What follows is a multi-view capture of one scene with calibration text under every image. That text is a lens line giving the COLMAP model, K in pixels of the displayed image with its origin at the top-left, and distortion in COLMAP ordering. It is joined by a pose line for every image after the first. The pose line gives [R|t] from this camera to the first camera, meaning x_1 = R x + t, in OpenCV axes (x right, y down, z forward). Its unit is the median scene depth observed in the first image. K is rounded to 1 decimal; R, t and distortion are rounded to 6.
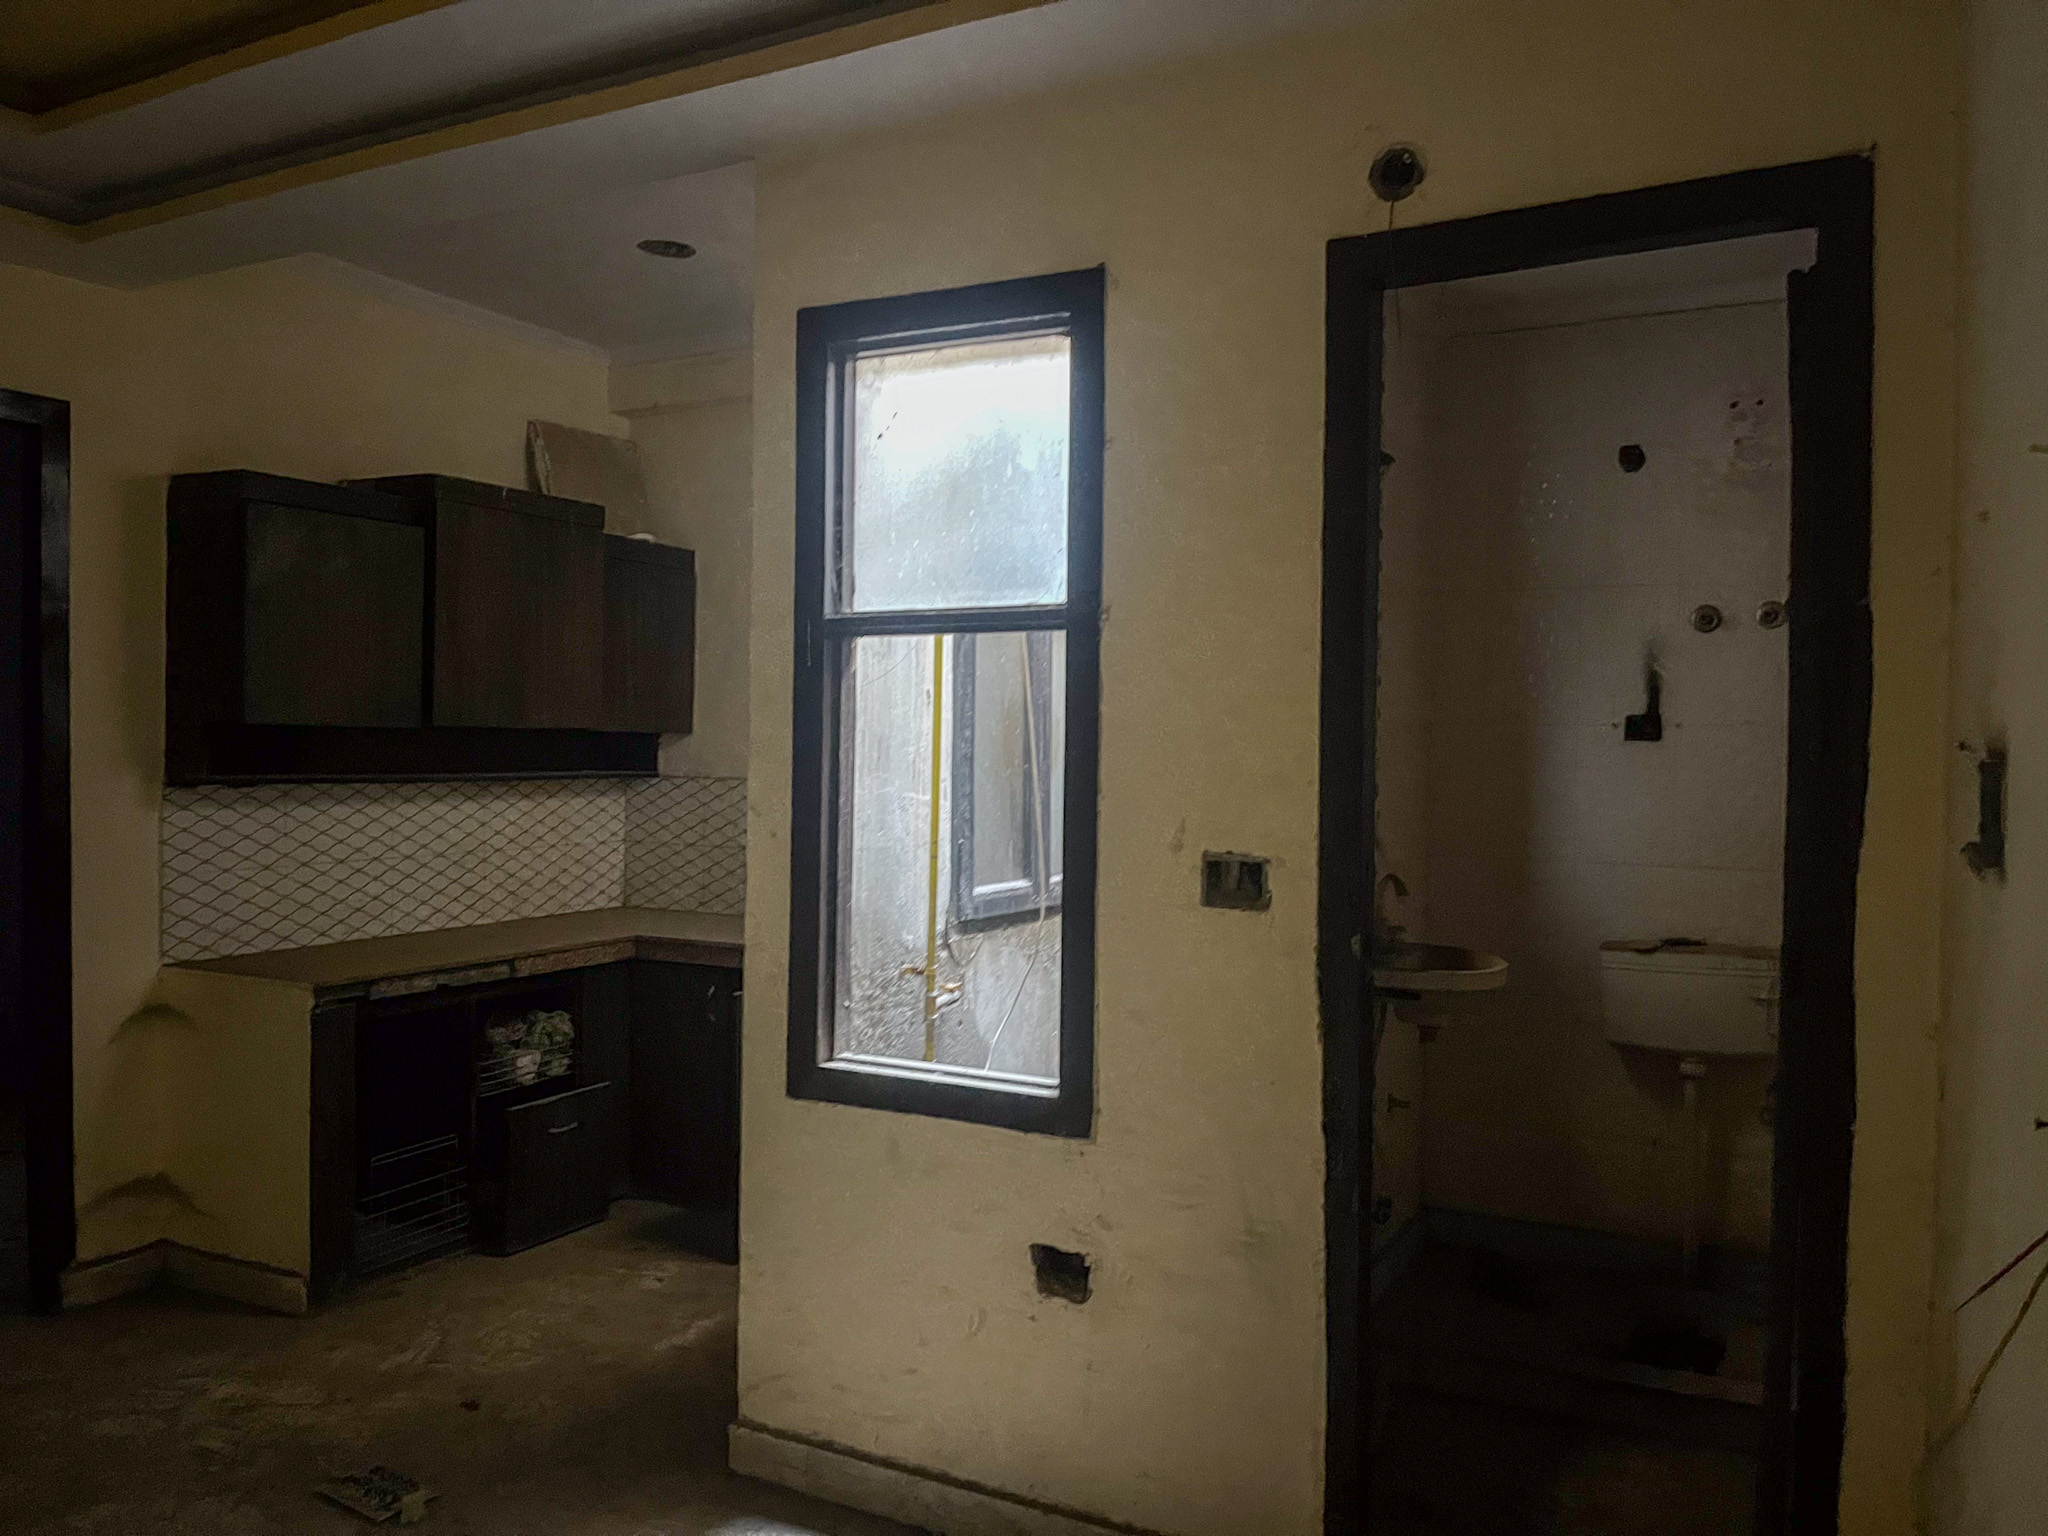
lens RADIAL K [[1549.7, 0, 1029.0], [0, 1549.7, 775.5], [0, 0, 1]] dist [0.064115, -0.089220]
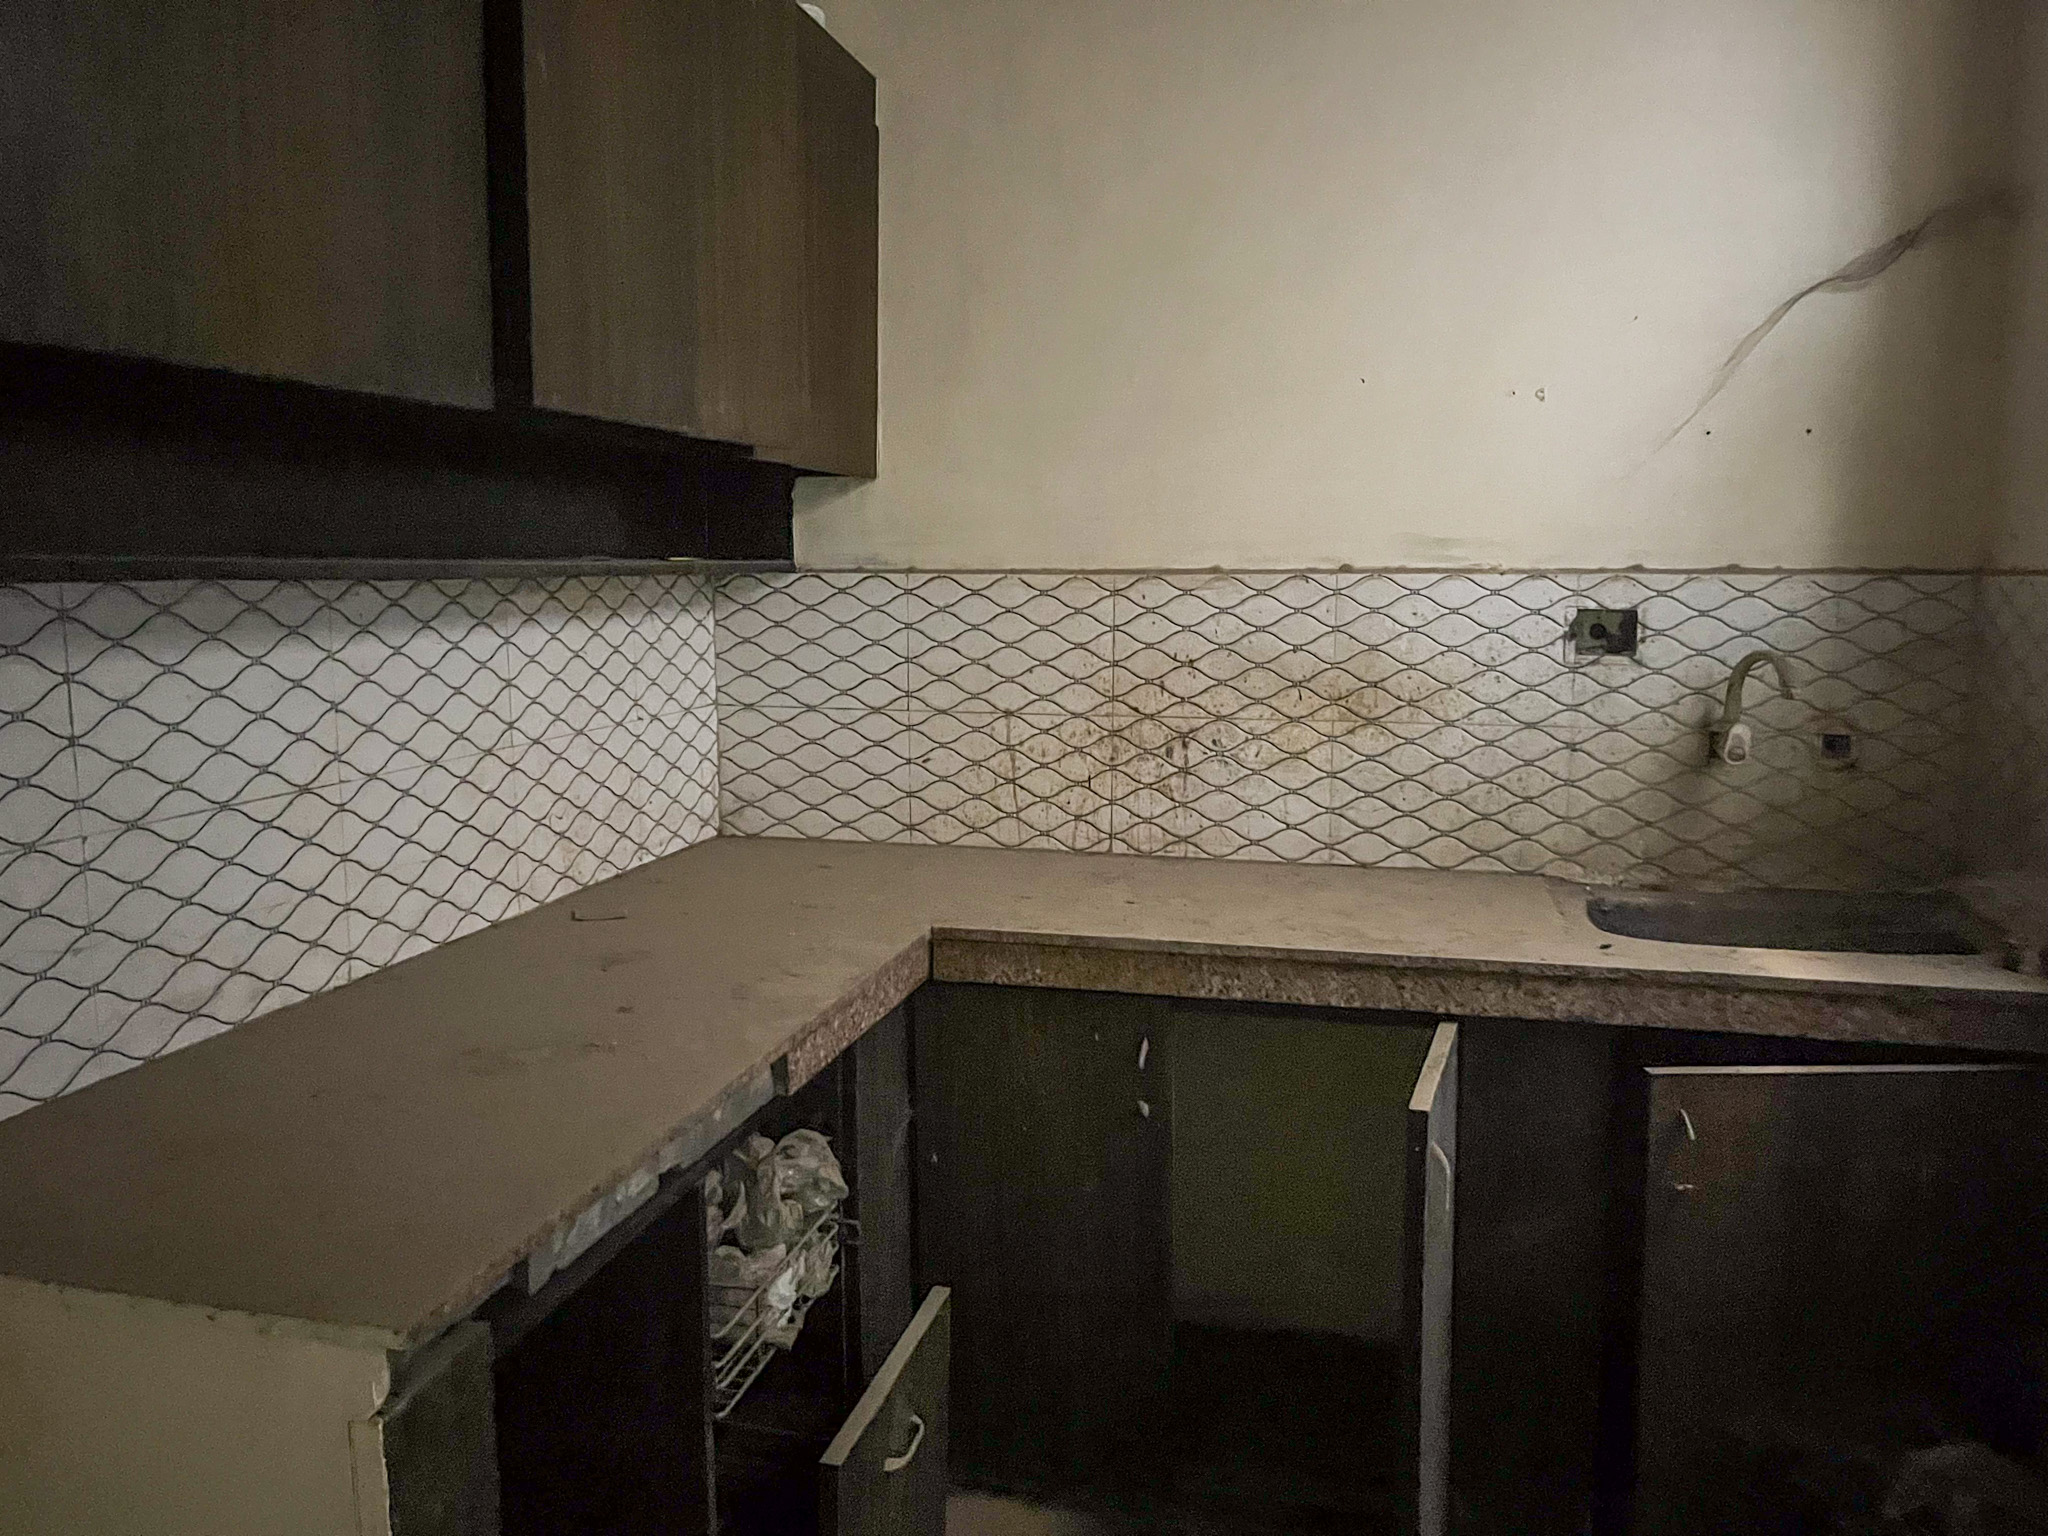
lens RADIAL K [[1549.7, 0, 1013.6], [0, 1549.7, 770.4], [0, 0, 1]] dist [0.064115, -0.089220]
pose [[0.971671, -0.045742, 0.231870, -0.354504], [0.019008, 0.993038, 0.116247, 0.009327], [-0.235573, -0.108546, 0.965776, 0.626100]]
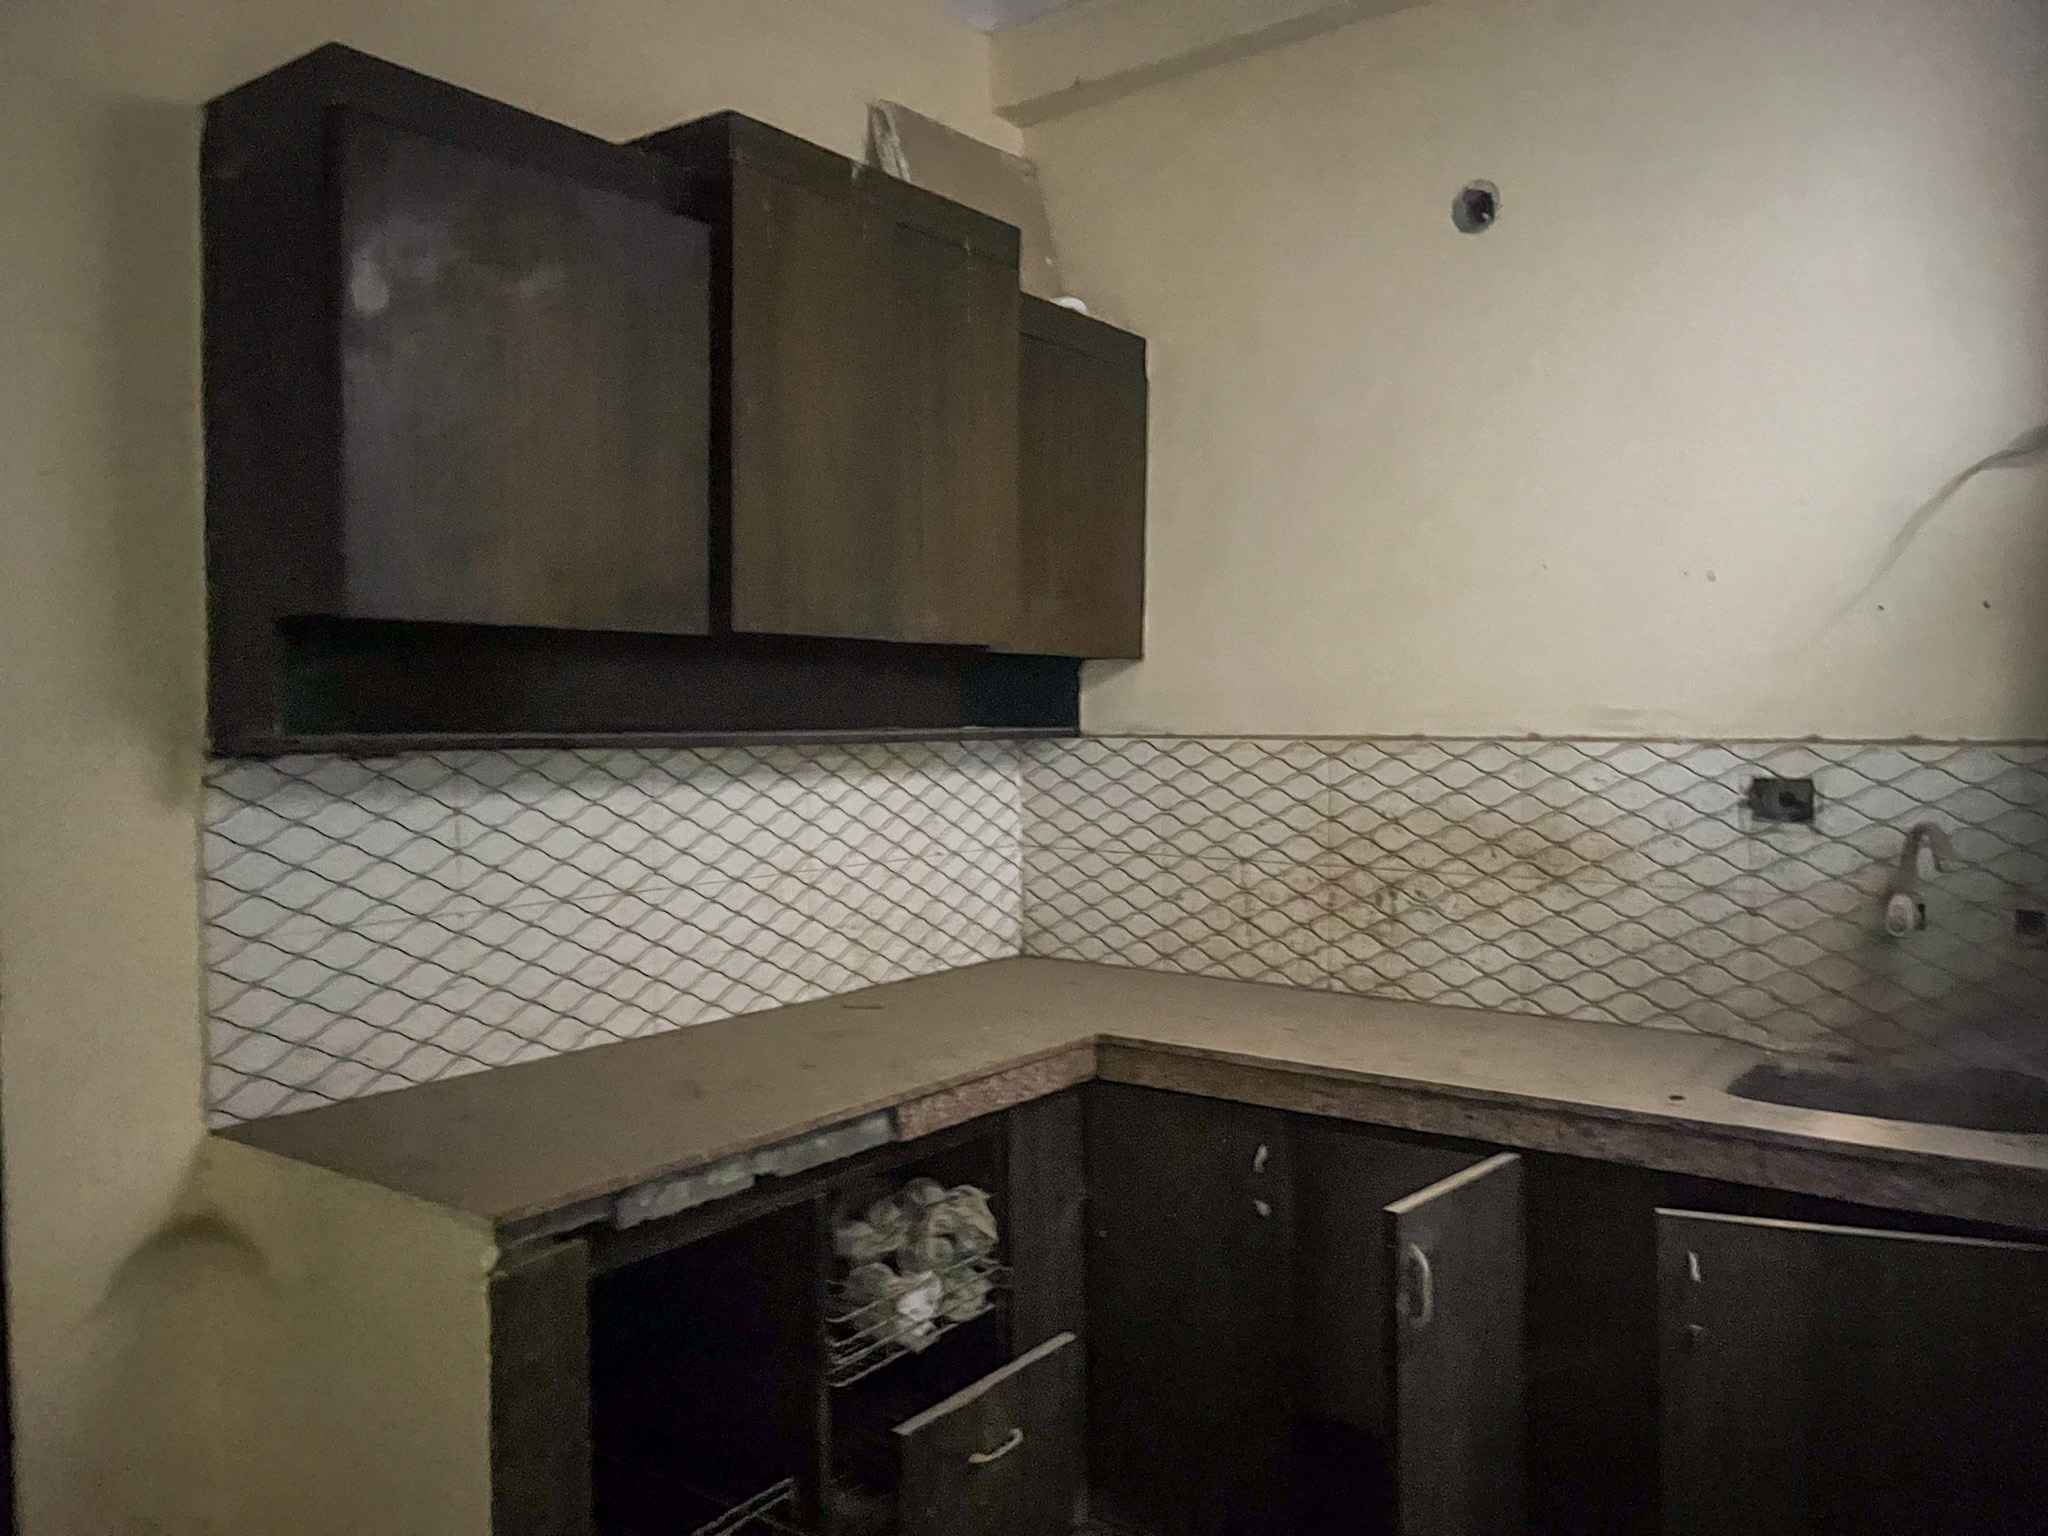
lens RADIAL K [[1549.7, 0, 1010.2], [0, 1549.7, 759.1], [0, 0, 1]] dist [0.064115, -0.089220]
pose [[0.987791, -0.012237, -0.155307, -0.214728], [0.013417, 0.999889, 0.006552, 0.006539], [0.155209, -0.008555, 0.987845, 0.516813]]
